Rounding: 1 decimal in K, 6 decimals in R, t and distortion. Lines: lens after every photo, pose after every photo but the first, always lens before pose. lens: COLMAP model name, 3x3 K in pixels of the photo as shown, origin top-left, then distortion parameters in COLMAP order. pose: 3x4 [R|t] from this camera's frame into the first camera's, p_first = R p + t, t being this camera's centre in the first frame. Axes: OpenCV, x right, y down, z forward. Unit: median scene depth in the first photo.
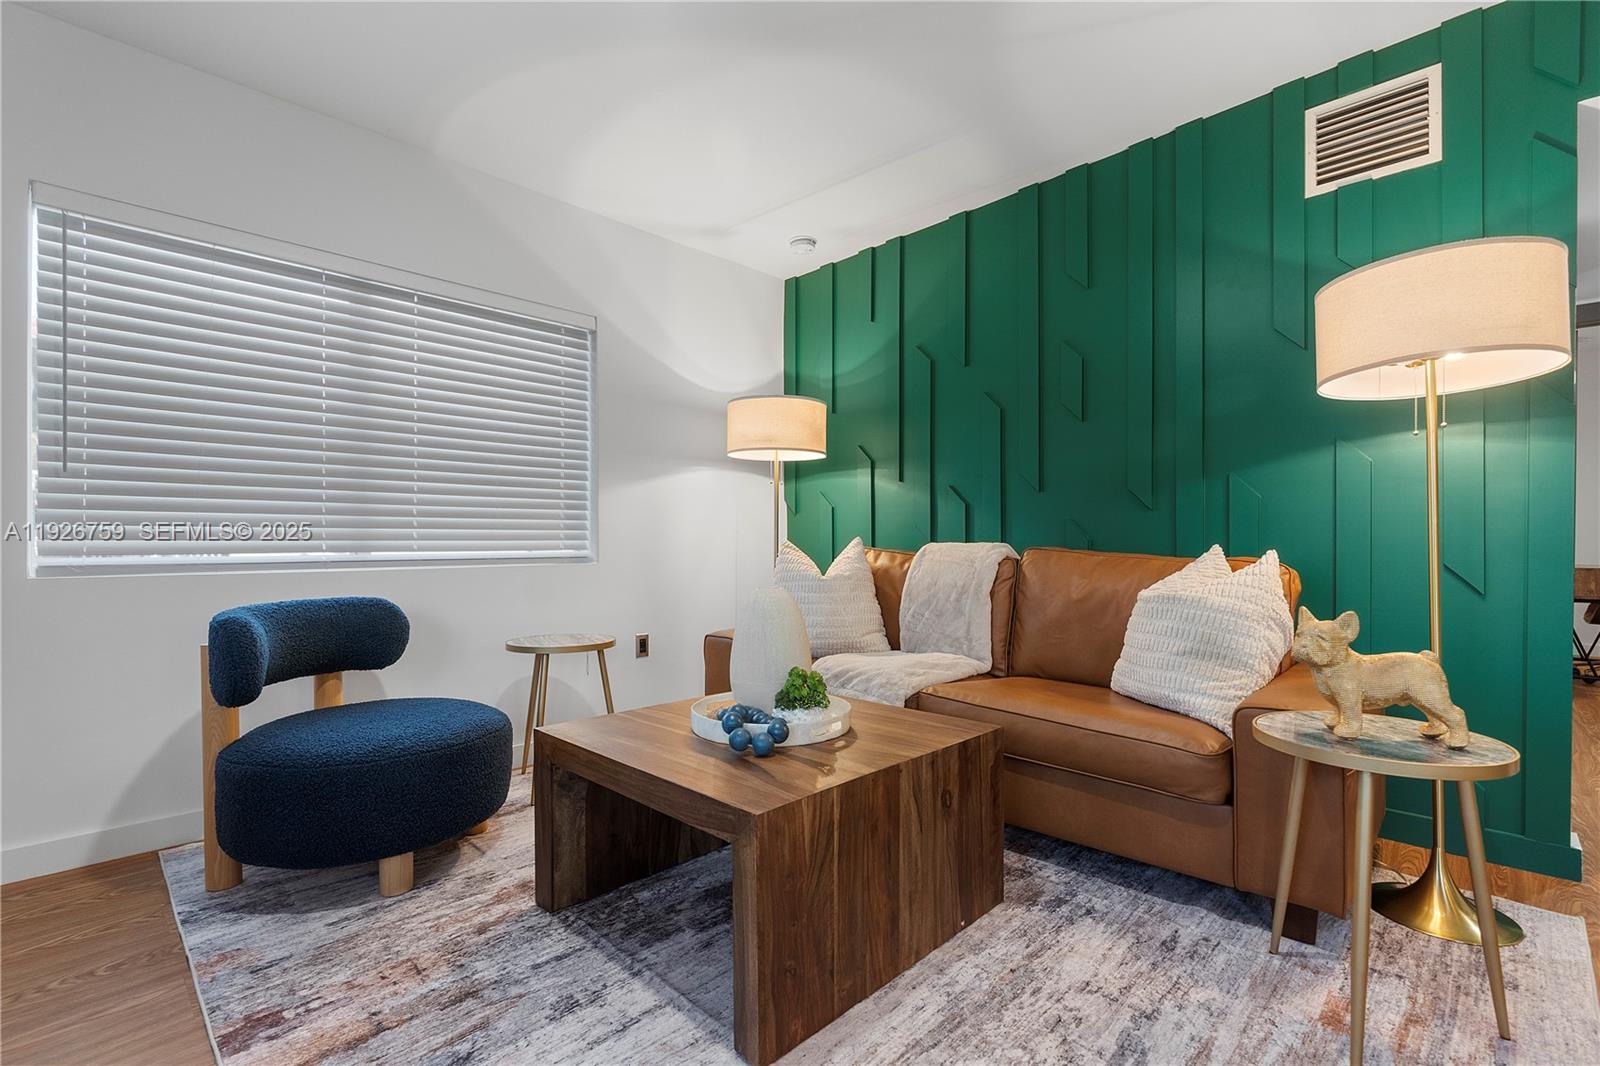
lens RADIAL K [[724.5, 0, 792.8], [0, 724.5, 543.7], [0, 0, 1]] dist [-0.001185, -0.000313]
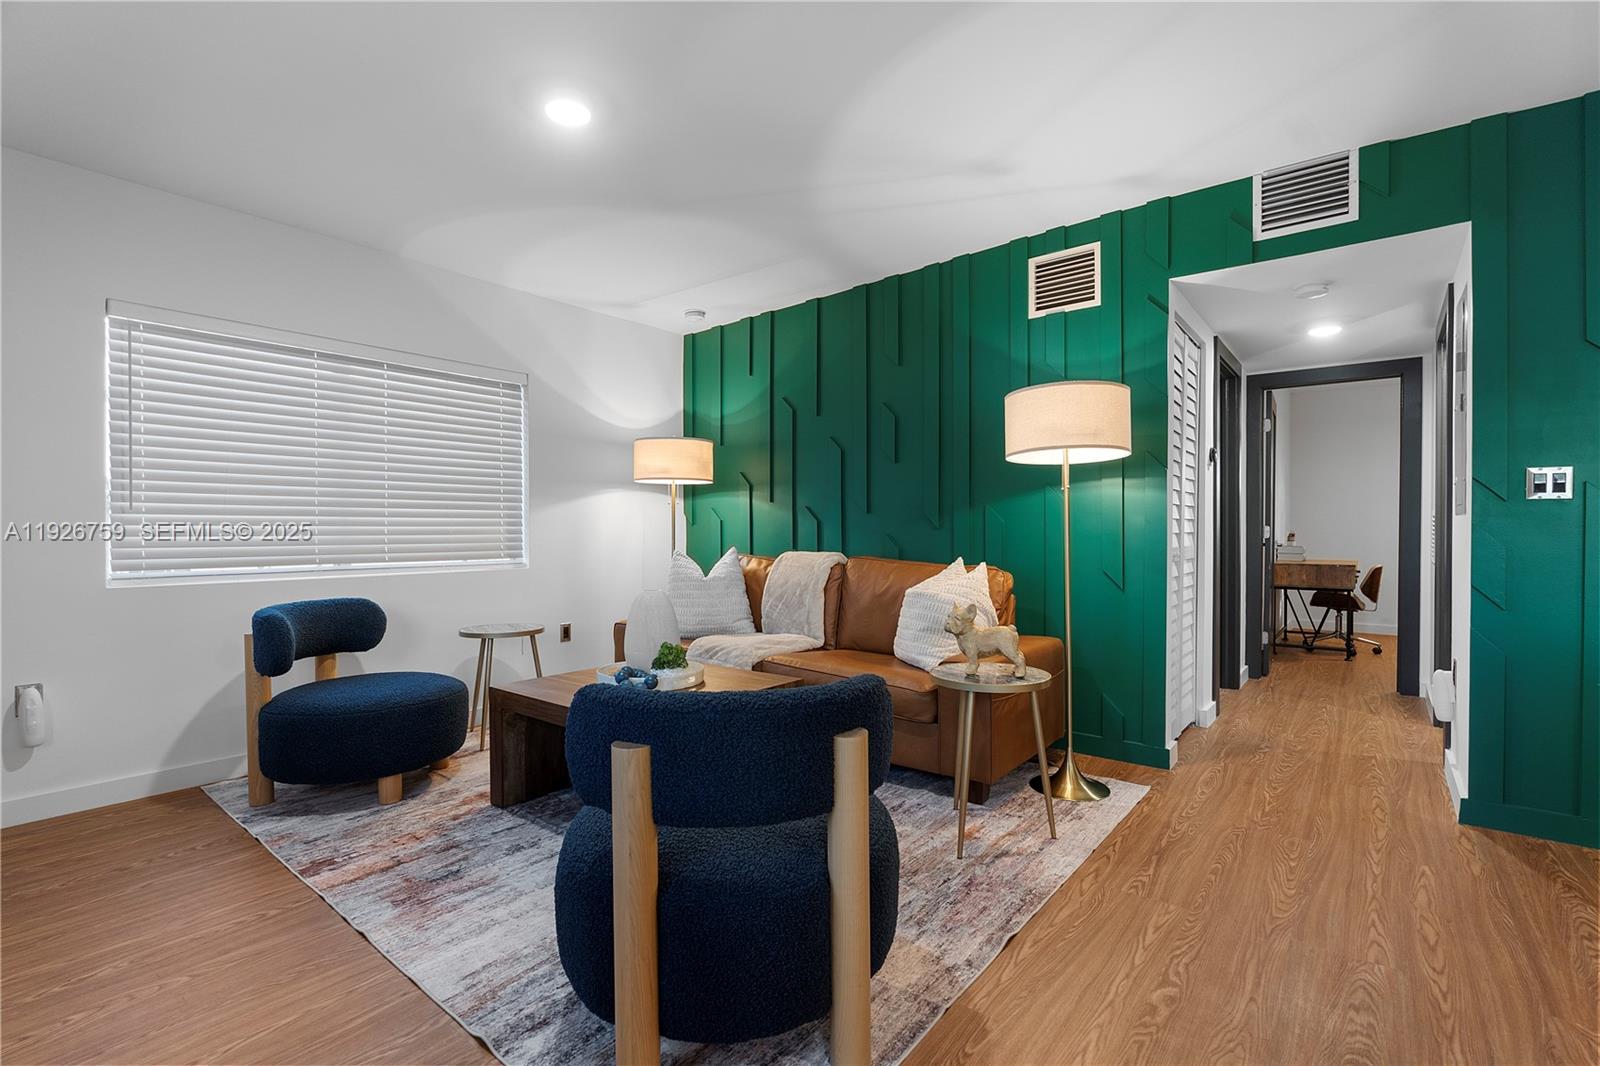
lens RADIAL K [[734.0, 0, 800.0], [0, 734.0, 533.0], [0, 0, 1]] dist [-0.005057, -0.000133]
pose [[0.995036, -0.001792, 0.099501, 0.108781], [0.001527, 0.999995, 0.002737, -0.053446], [-0.099506, -0.002571, 0.995034, -0.473485]]
